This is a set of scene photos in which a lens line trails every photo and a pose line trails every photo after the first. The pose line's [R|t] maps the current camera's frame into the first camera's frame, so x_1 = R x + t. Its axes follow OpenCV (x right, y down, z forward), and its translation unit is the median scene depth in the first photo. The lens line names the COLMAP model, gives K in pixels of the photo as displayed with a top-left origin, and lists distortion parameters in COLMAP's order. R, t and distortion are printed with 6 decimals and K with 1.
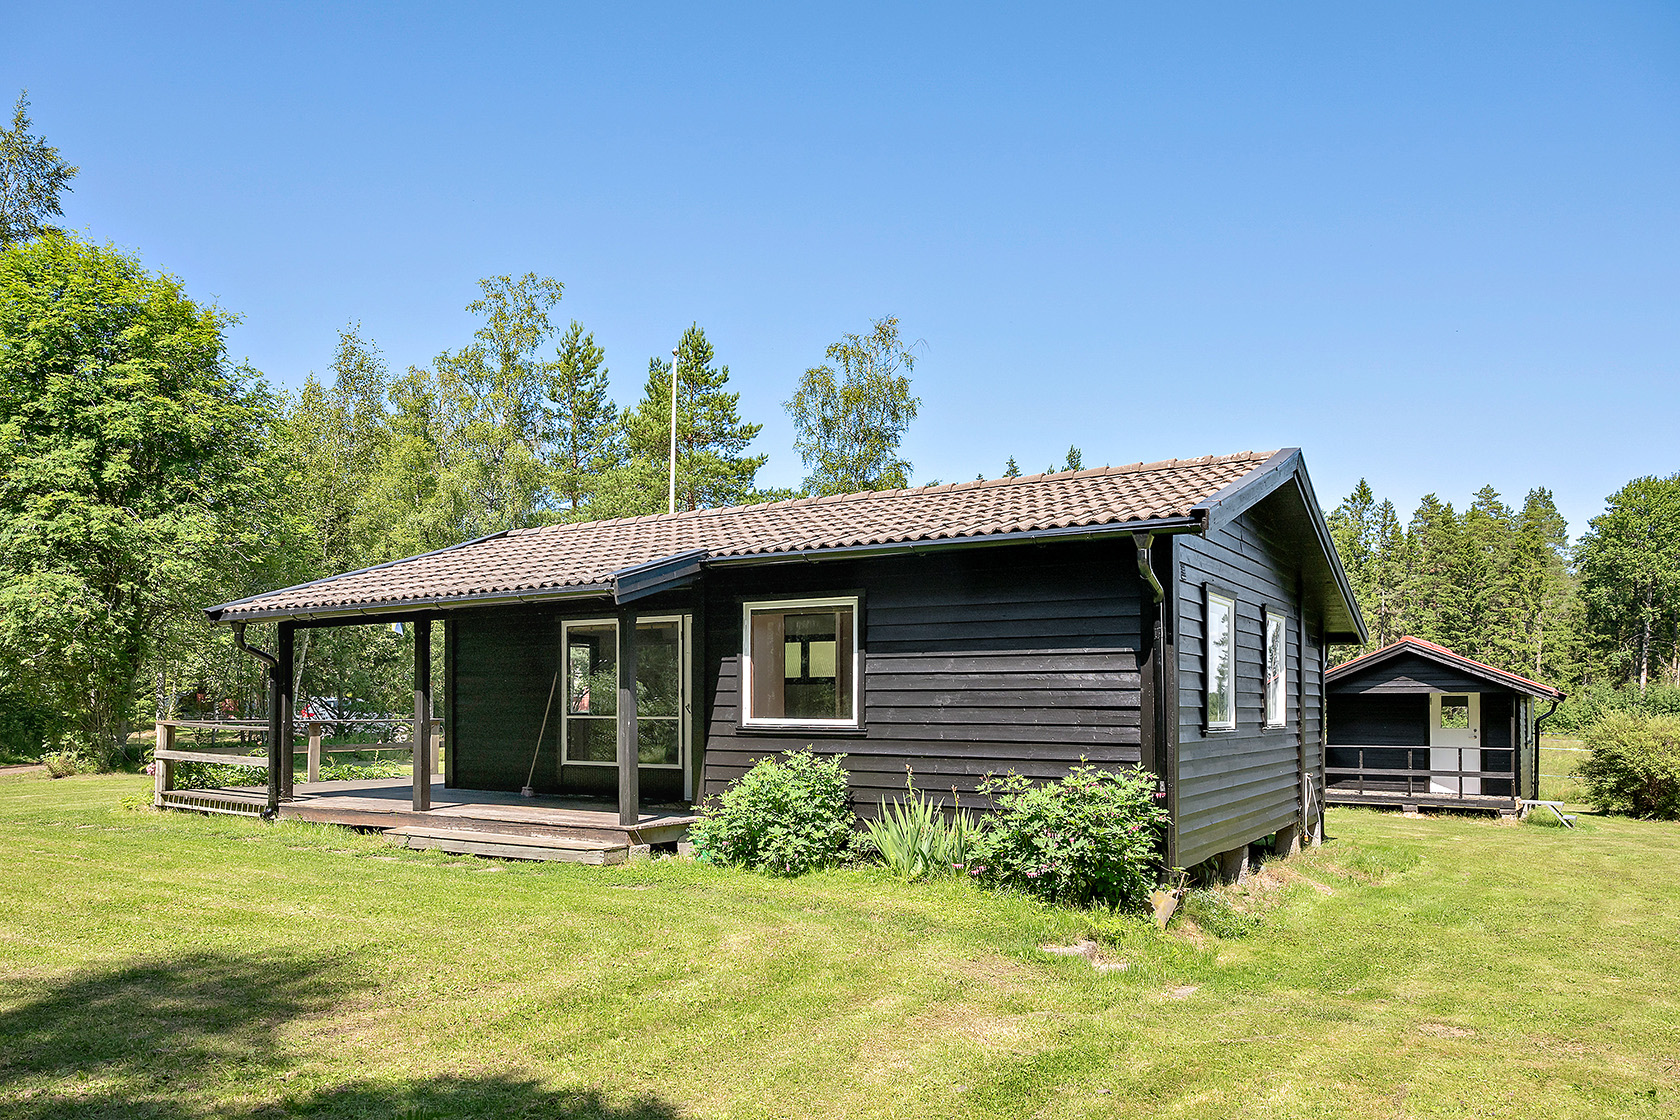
lens RADIAL K [[1168.4, 0, 840.0], [0, 1168.4, 560.0], [0, 0, 1]] dist [0.000745, 0.000824]
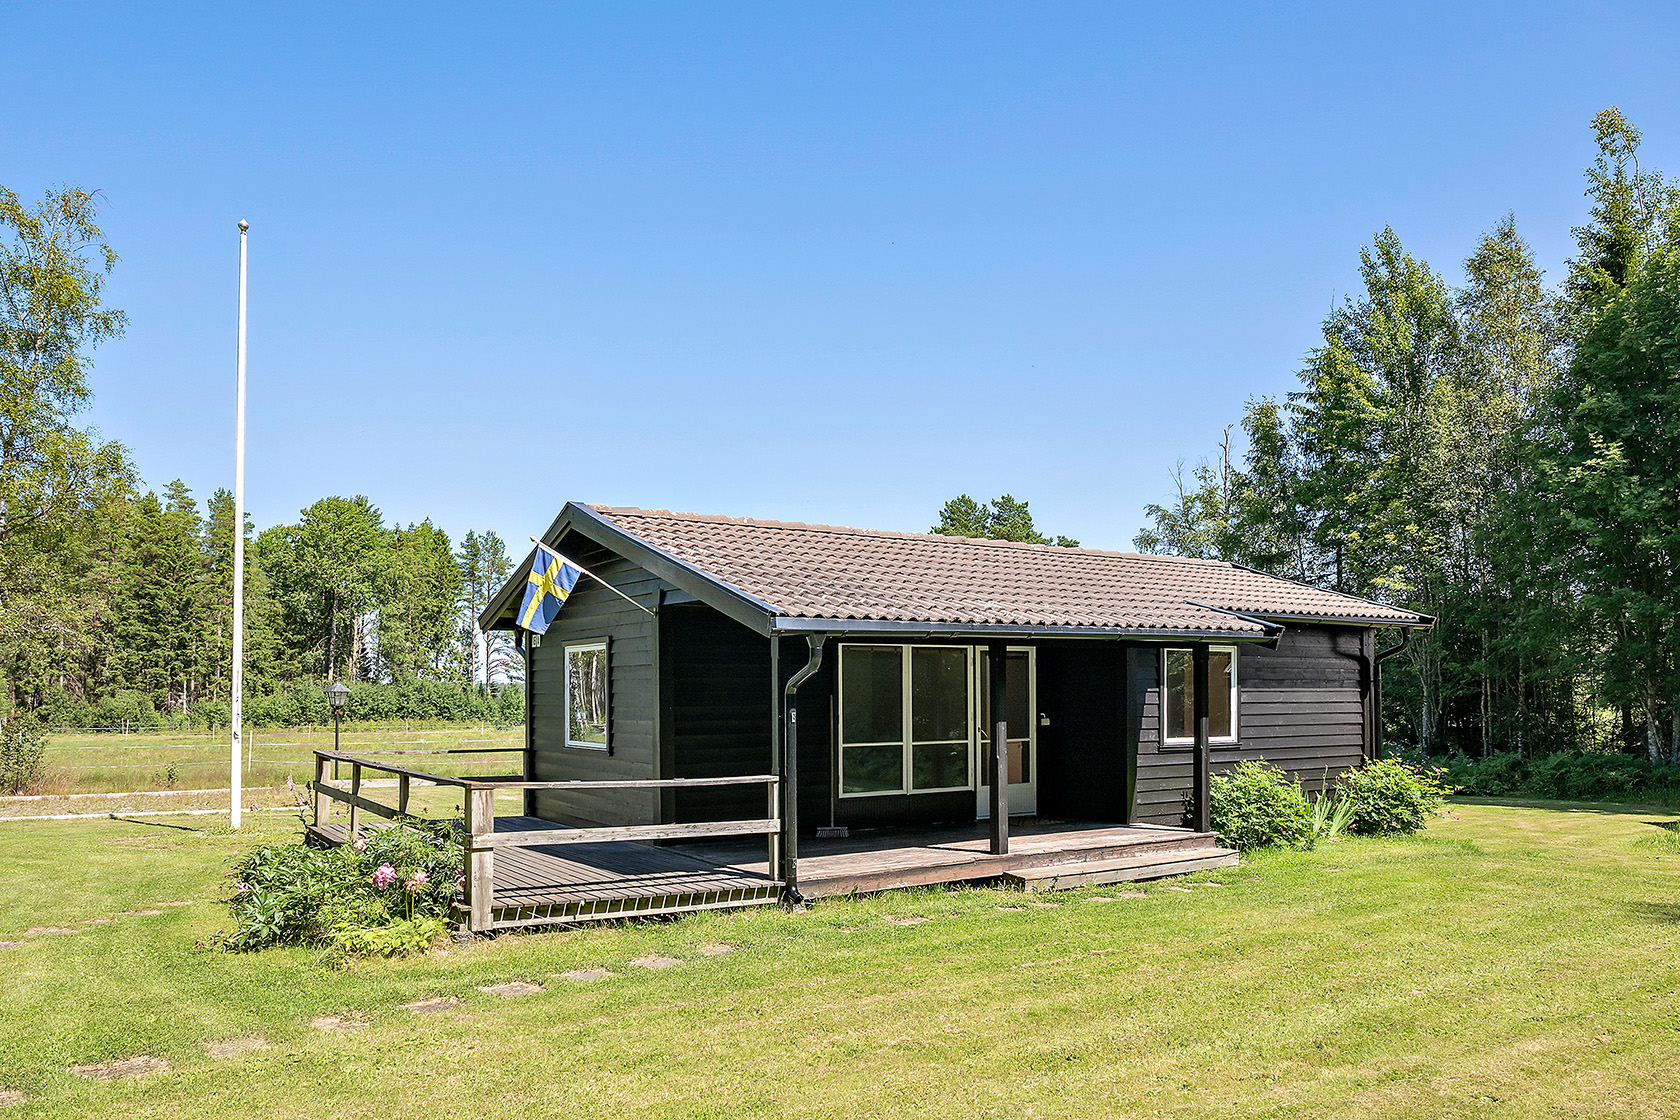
lens RADIAL K [[1179.6, 0, 840.0], [0, 1179.6, 560.0], [0, 0, 1]] dist [-0.003022, -0.000648]
pose [[0.416690, 0.099528, 0.903584, -1.112746], [-0.106978, 0.992450, -0.059984, 0.049036], [-0.902732, -0.071669, 0.424192, 0.649804]]
